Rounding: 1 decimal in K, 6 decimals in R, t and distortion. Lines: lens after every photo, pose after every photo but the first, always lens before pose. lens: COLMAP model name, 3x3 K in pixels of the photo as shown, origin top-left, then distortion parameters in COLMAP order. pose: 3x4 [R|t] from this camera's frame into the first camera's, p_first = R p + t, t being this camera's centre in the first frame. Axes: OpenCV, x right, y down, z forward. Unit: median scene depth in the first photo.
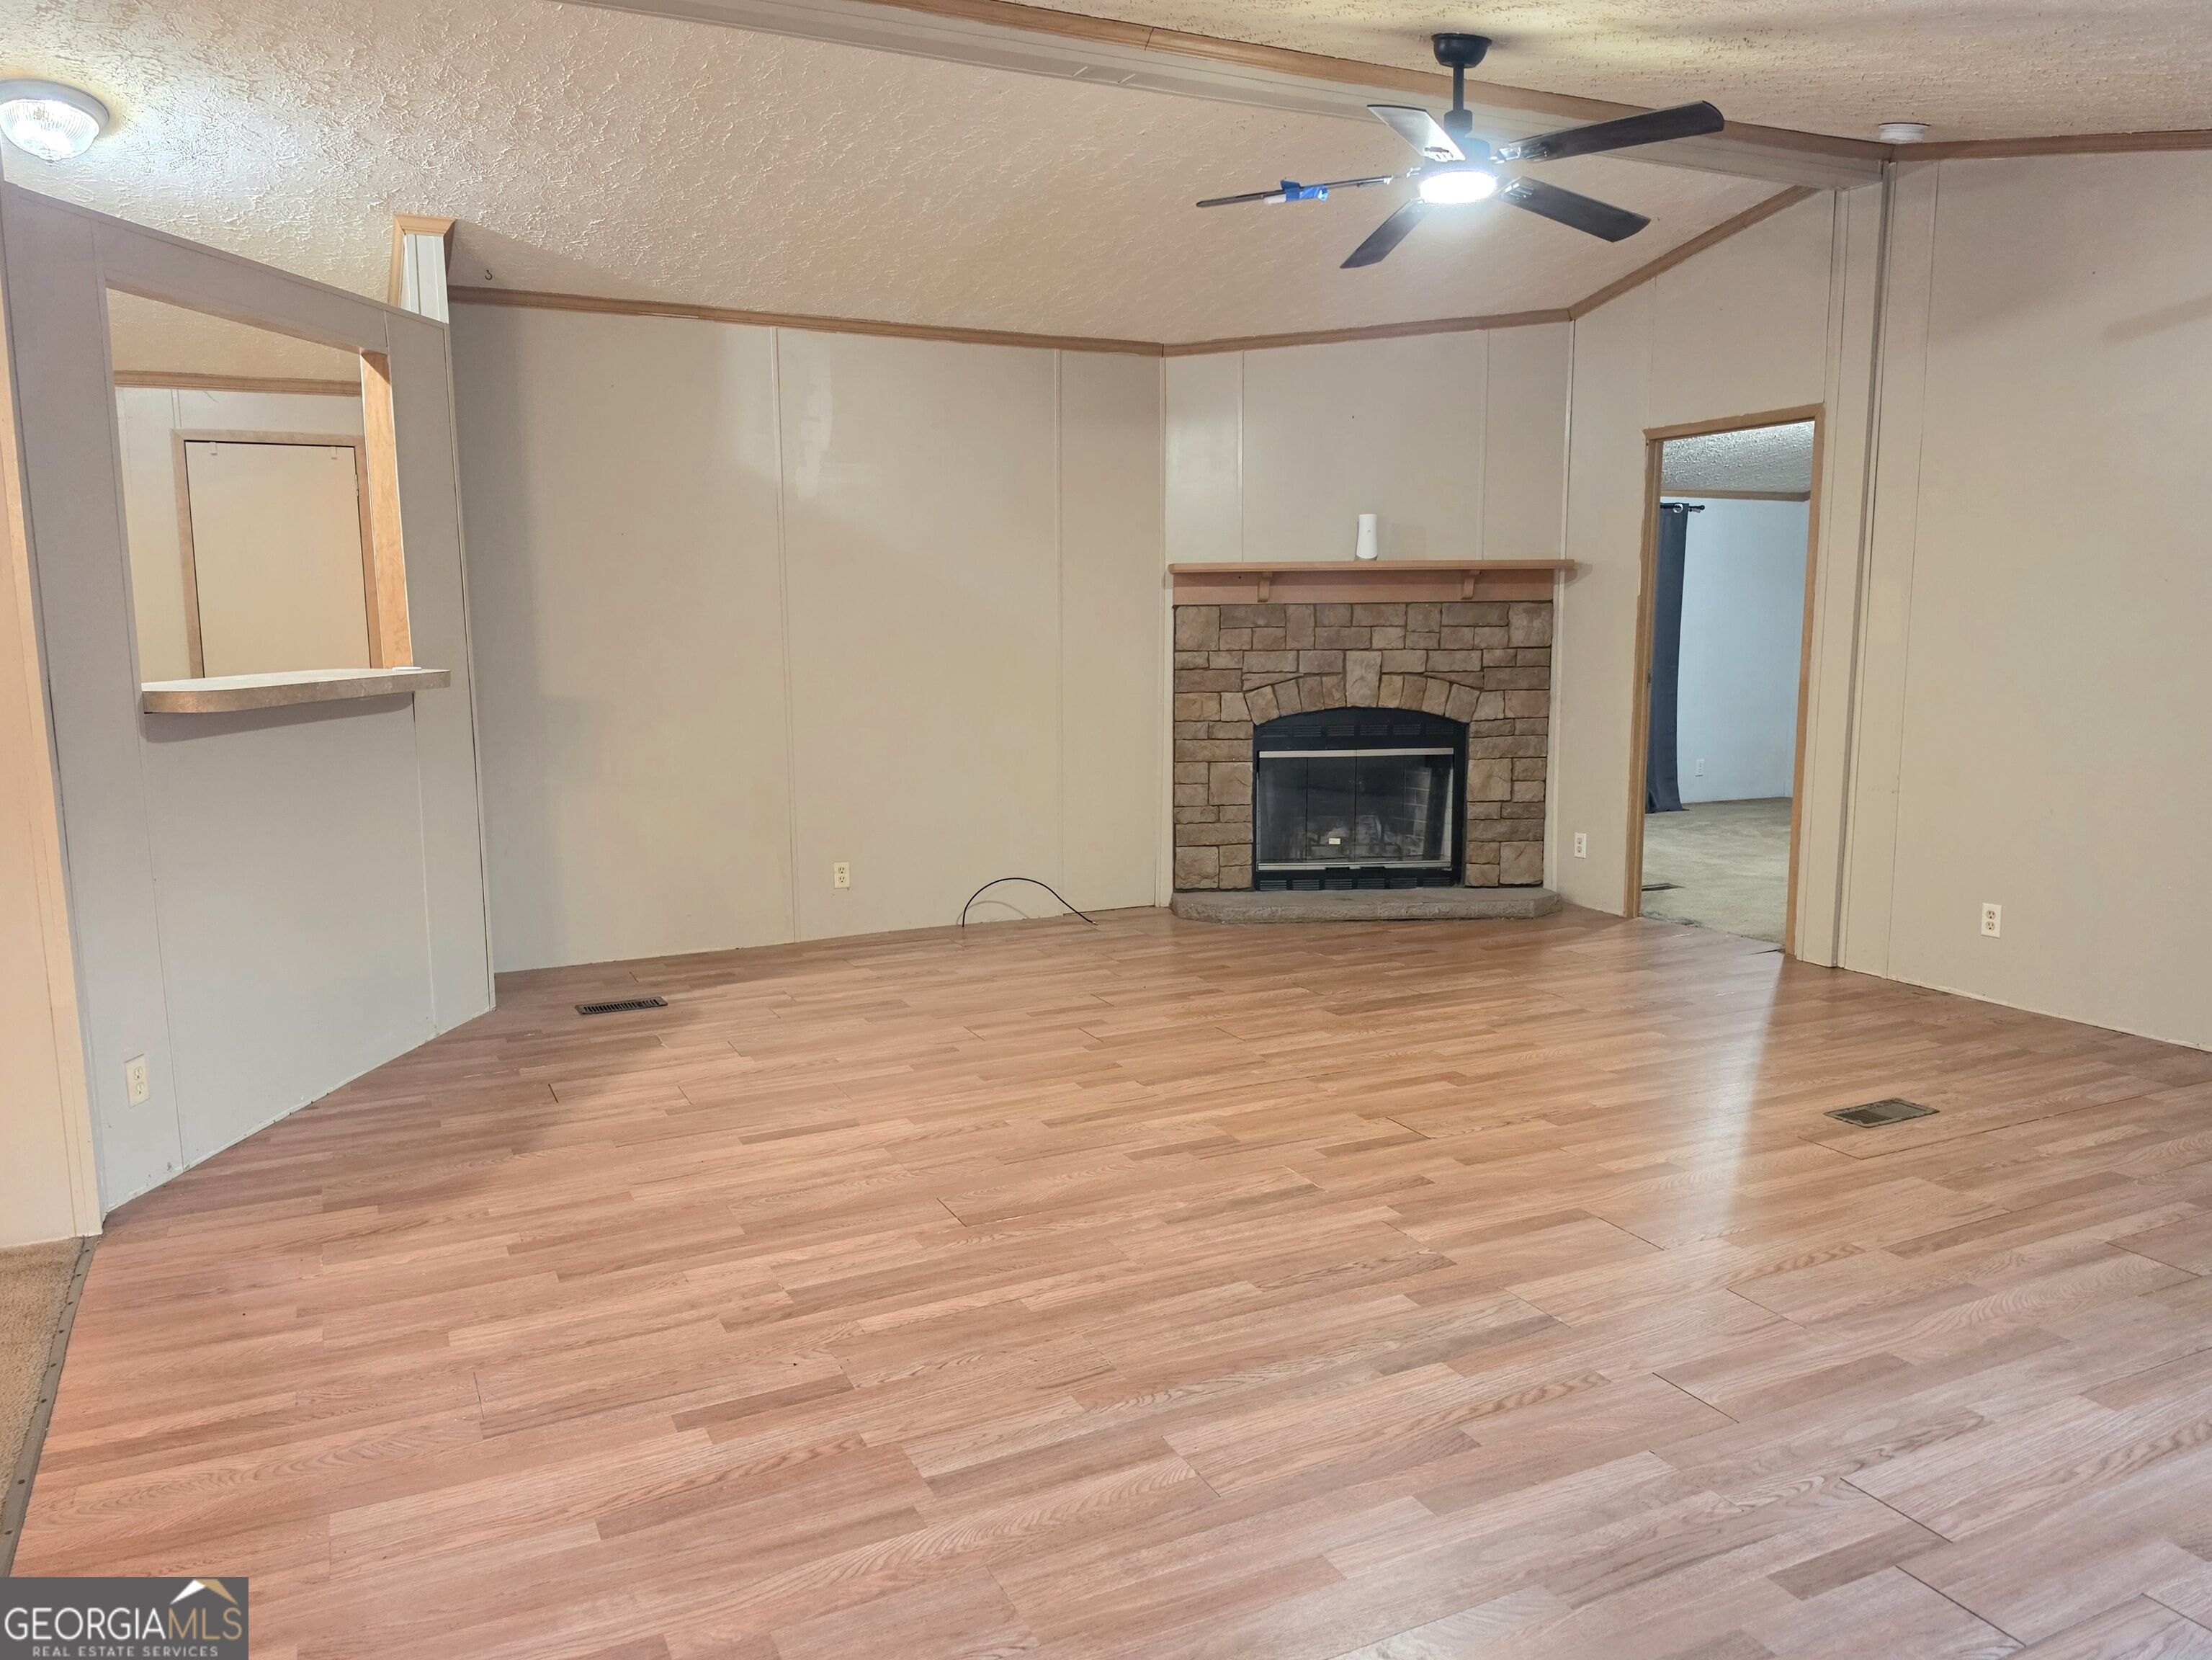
lens RADIAL K [[1559.9, 0, 1083.0], [0, 1559.9, 845.0], [0, 0, 1]] dist [0.051224, -0.058994]
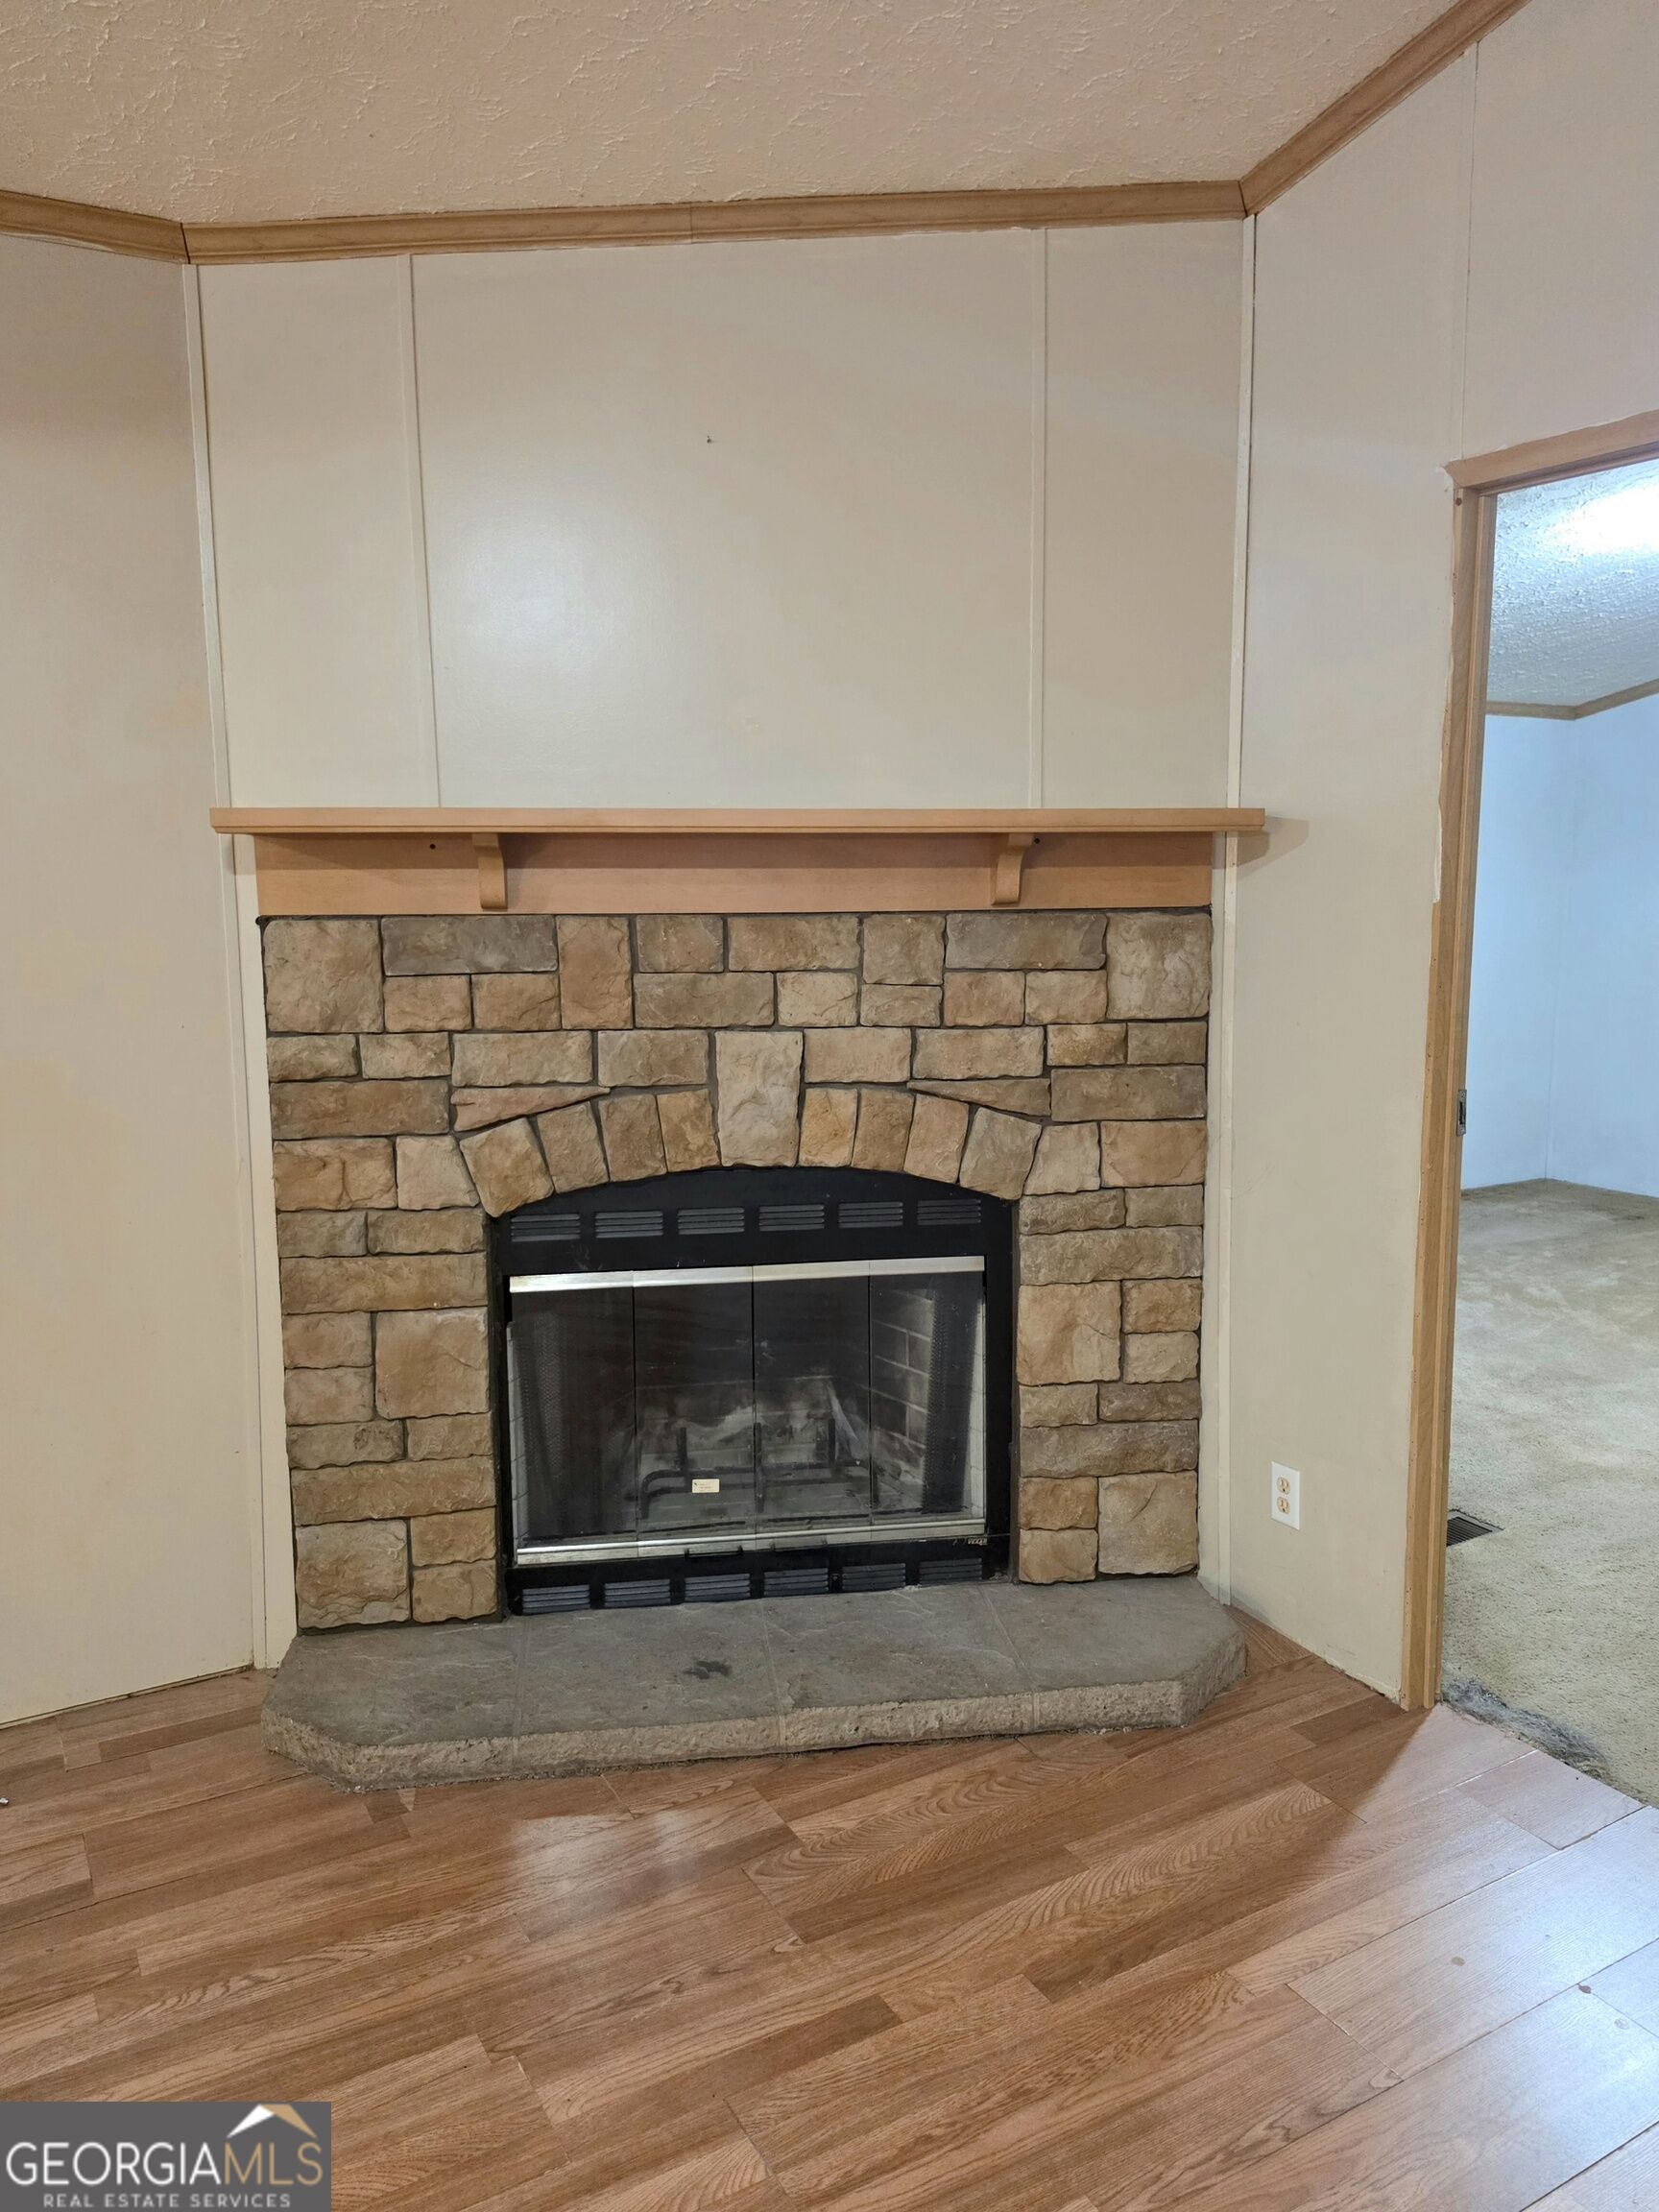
lens RADIAL K [[1559.7, 0, 867.1], [0, 1559.7, 1077.3], [0, 0, 1]] dist [0.051224, -0.058994]
pose [[0.995923, -0.010677, 0.089573, 0.172249], [0.011742, 0.999866, -0.011374, -0.107615], [-0.089440, 0.012379, 0.995915, 0.598891]]
